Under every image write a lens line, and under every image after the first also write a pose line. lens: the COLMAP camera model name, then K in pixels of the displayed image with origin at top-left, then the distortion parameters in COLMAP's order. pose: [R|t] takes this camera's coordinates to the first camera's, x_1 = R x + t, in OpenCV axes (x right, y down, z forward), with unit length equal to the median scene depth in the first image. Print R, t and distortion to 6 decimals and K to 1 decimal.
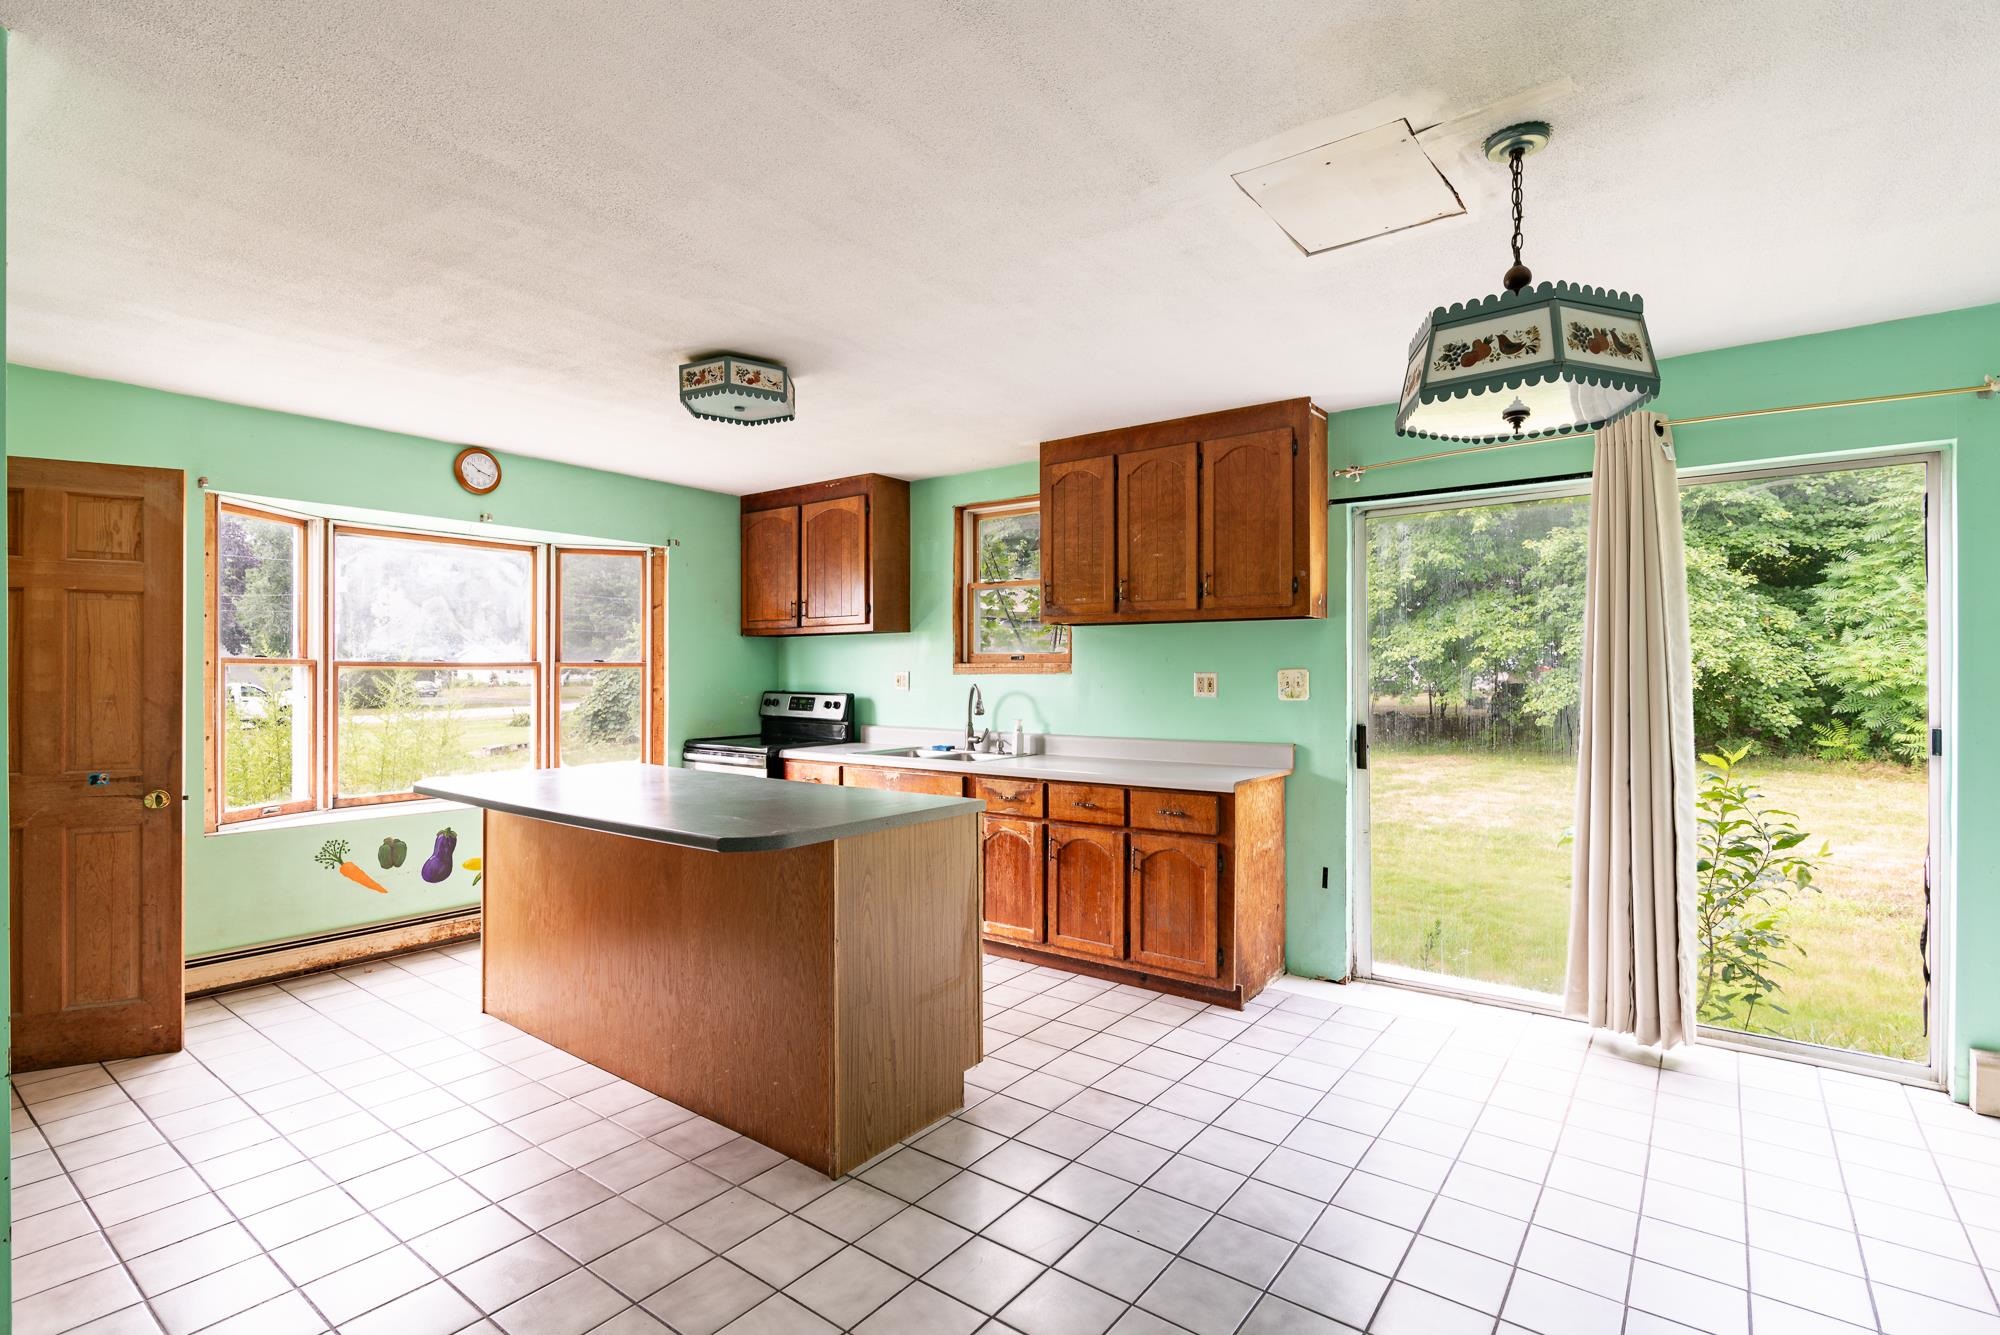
lens RADIAL K [[942.6, 0, 1000.0], [0, 942.6, 667.5], [0, 0, 1]] dist [0.001614, 0.000118]
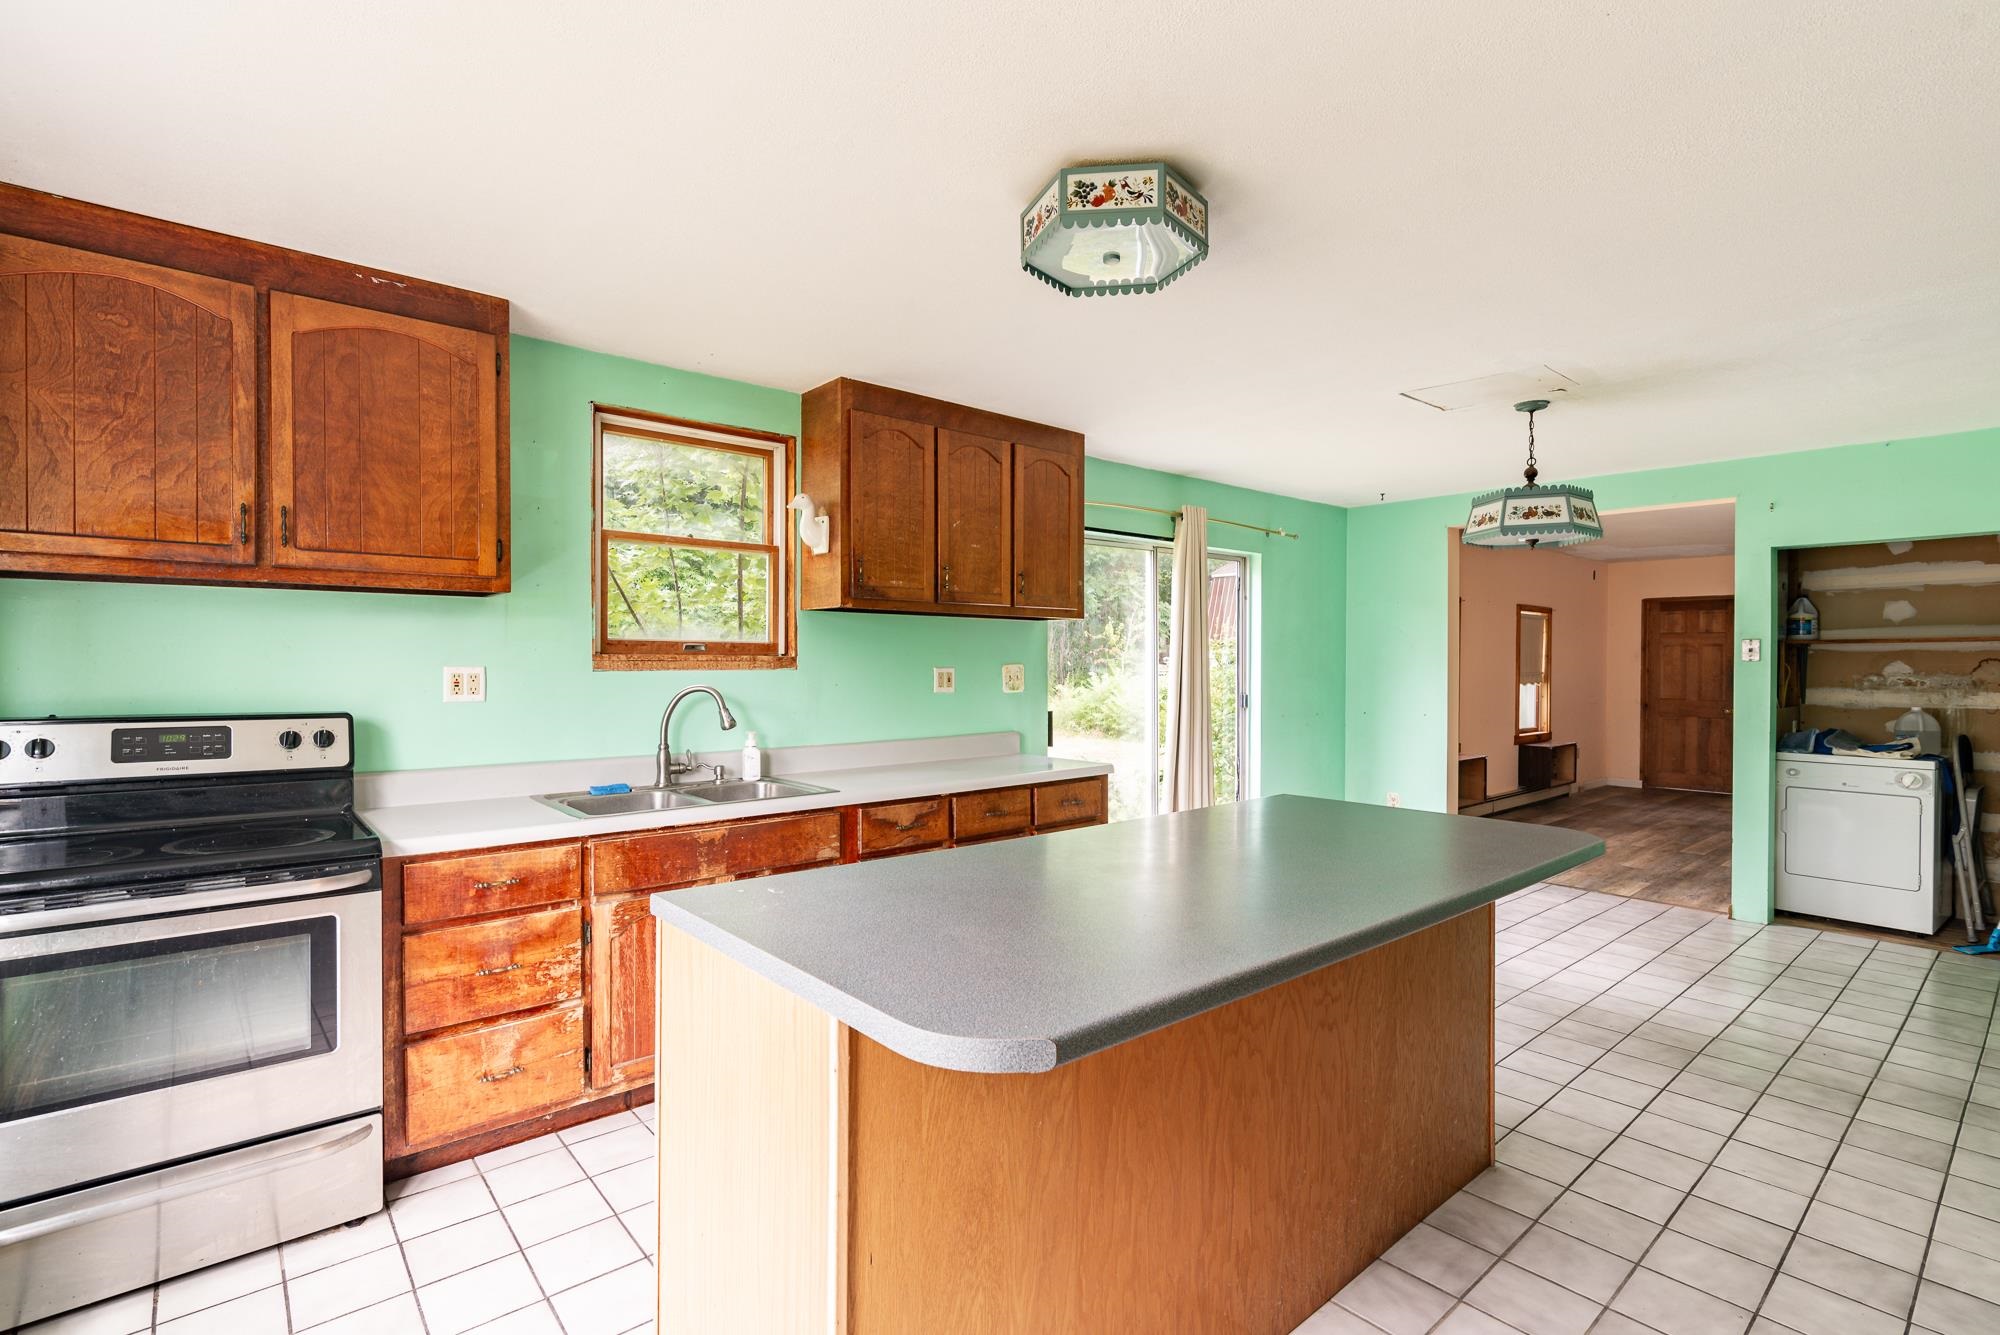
lens RADIAL K [[911.2, 0, 1000.9], [0, 911.2, 670.9], [0, 0, 1]] dist [-0.000329, -0.000591]
pose [[0.220286, -0.008813, 0.975395, -0.726768], [-0.007388, 0.999915, 0.010703, -0.001727], [-0.975407, -0.009564, 0.220202, 0.756059]]
